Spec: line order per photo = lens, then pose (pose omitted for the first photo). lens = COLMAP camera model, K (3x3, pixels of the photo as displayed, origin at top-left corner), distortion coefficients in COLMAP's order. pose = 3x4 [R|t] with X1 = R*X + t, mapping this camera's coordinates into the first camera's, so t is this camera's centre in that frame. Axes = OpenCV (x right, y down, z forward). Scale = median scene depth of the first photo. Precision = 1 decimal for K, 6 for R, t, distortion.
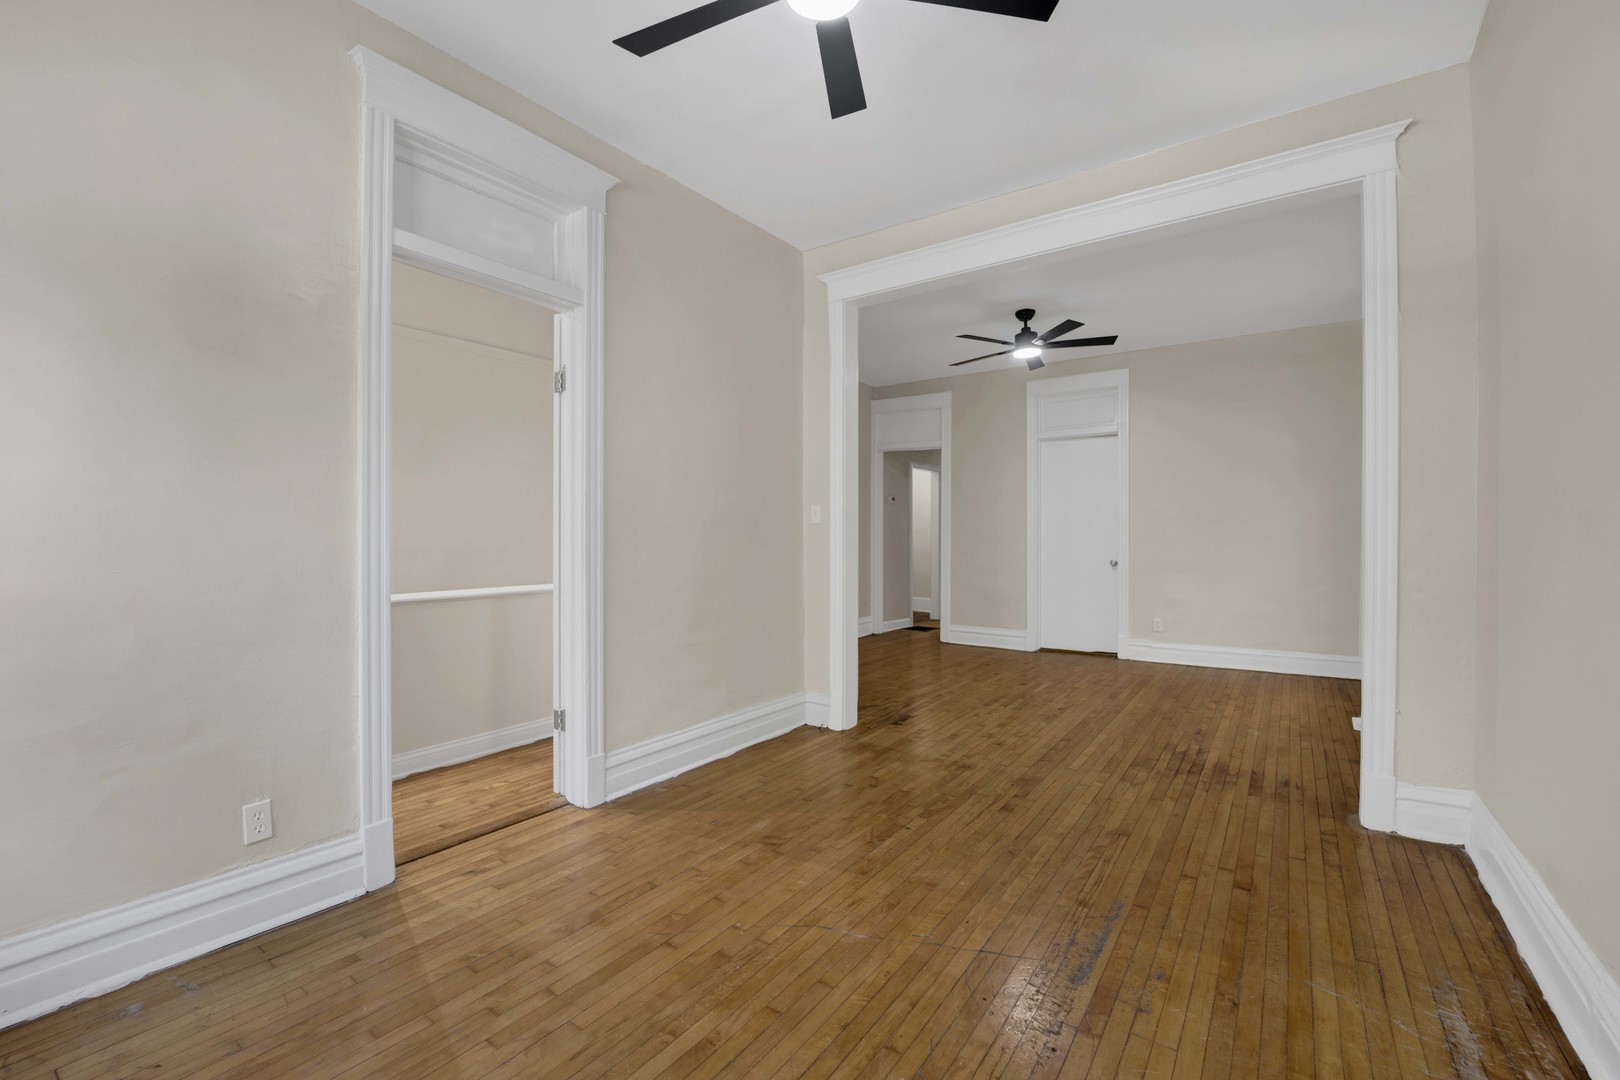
lens RADIAL K [[661.2, 0, 820.5], [0, 661.2, 539.4], [0, 0, 1]] dist [-0.020172, -0.001260]
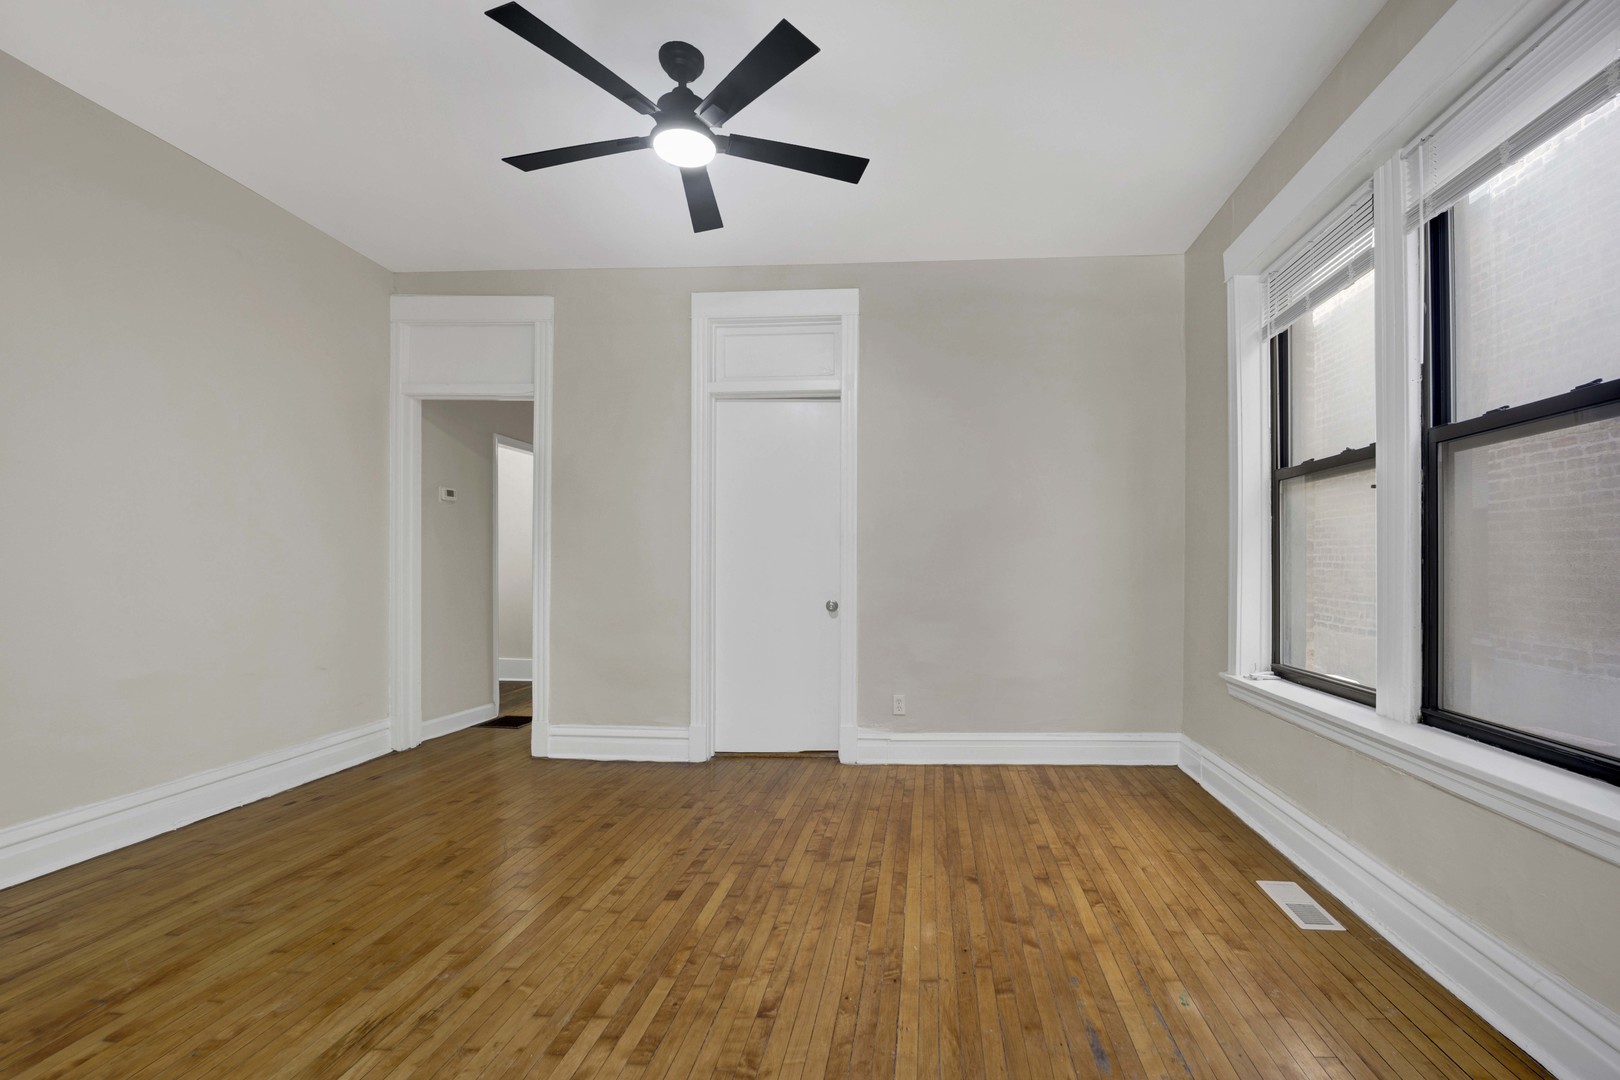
lens RADIAL K [[715.6, 0, 921.6], [0, 715.6, 560.2], [0, 0, 1]] dist [-0.013305, -0.000578]
pose [[0.824545, 0.004109, 0.565781, 0.139295], [-0.000041, 0.999974, -0.007203, -0.002070], [-0.565796, 0.005916, 0.824524, 0.411035]]
